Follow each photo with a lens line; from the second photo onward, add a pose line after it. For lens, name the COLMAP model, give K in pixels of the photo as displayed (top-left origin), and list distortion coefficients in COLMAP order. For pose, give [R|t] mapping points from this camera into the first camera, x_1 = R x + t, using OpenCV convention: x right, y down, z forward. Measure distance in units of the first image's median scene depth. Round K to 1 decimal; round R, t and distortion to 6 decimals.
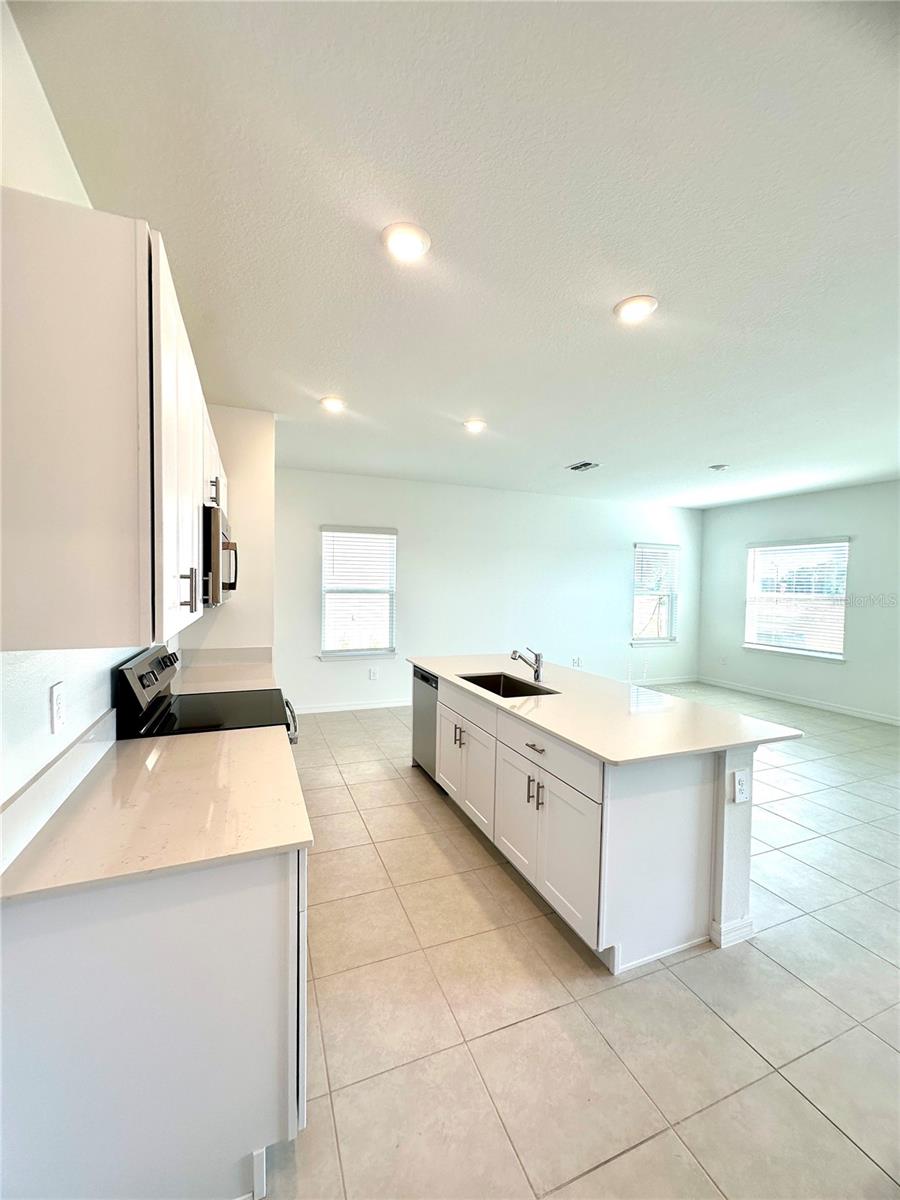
lens RADIAL K [[483.3, 0, 445.0], [0, 483.3, 604.3], [0, 0, 1]] dist [-0.001300, -0.000029]
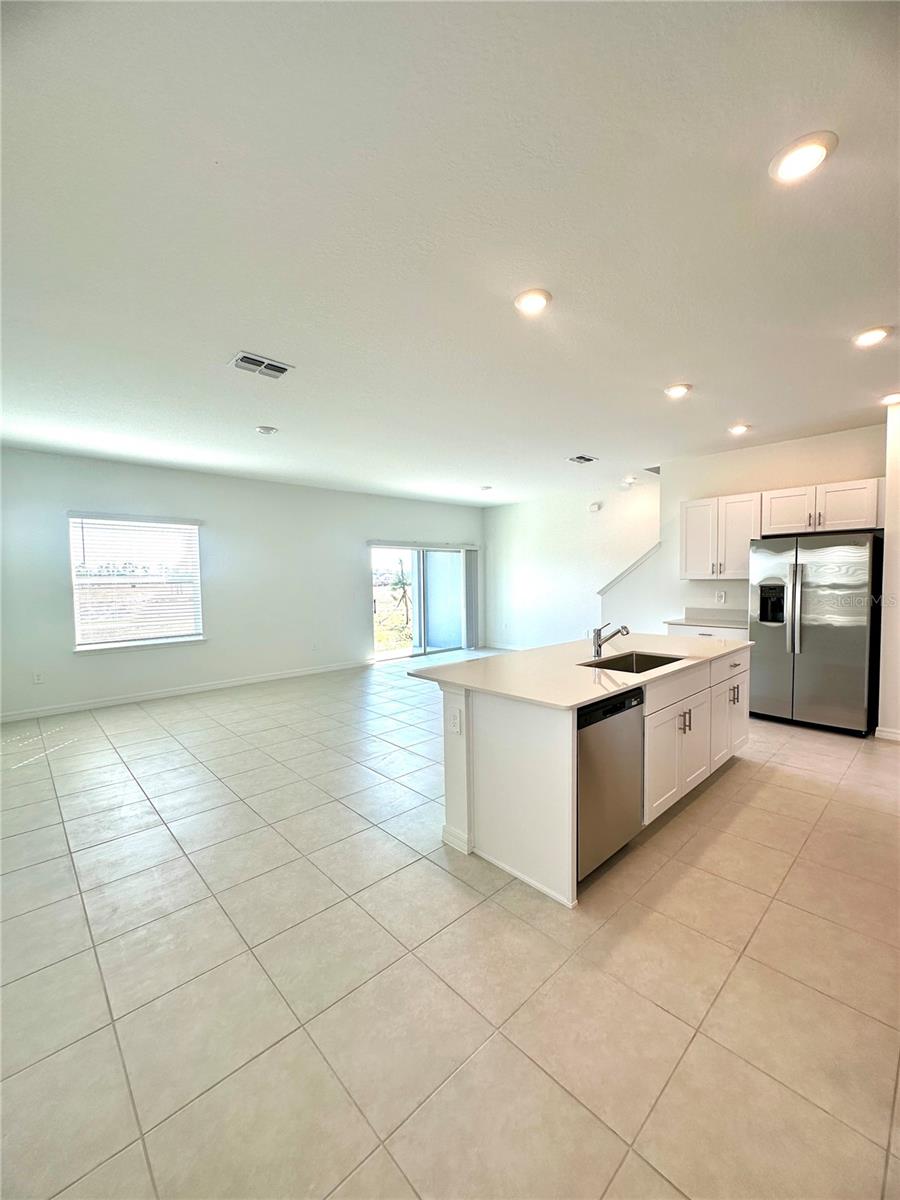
lens RADIAL K [[483.3, 0, 448.5], [0, 483.3, 601.9], [0, 0, 1]] dist [-0.001300, -0.000029]
pose [[-0.369122, -0.056151, 0.927683, -0.352007], [0.042911, 0.996079, 0.077365, -0.024710], [-0.928390, 0.068365, -0.365265, 0.947944]]
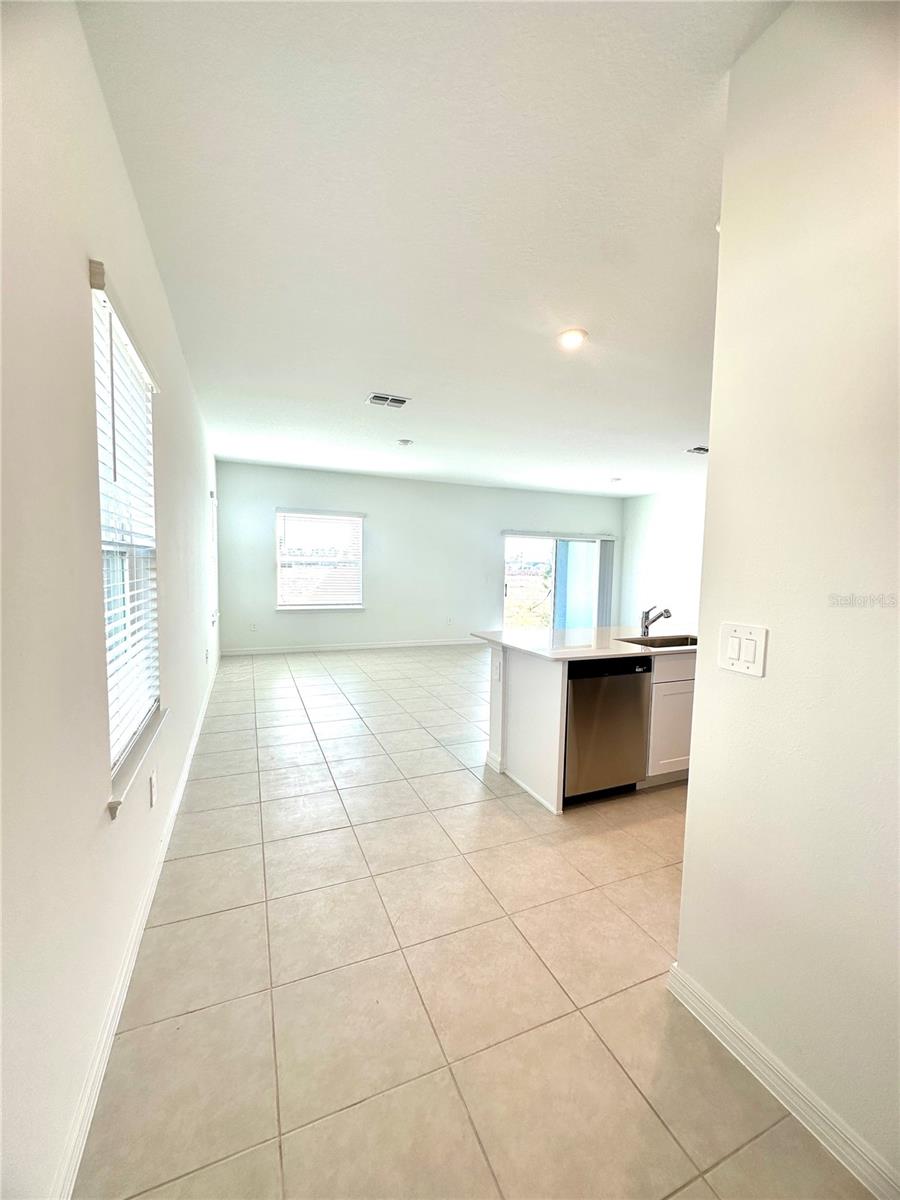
lens RADIAL K [[483.3, 0, 445.6], [0, 483.3, 601.7], [0, 0, 1]] dist [-0.001300, -0.000029]
pose [[-0.021568, -0.087411, 0.995939, -0.519627], [0.017103, 0.995993, 0.087786, -0.014920], [-0.999621, 0.018927, -0.019987, 0.856350]]
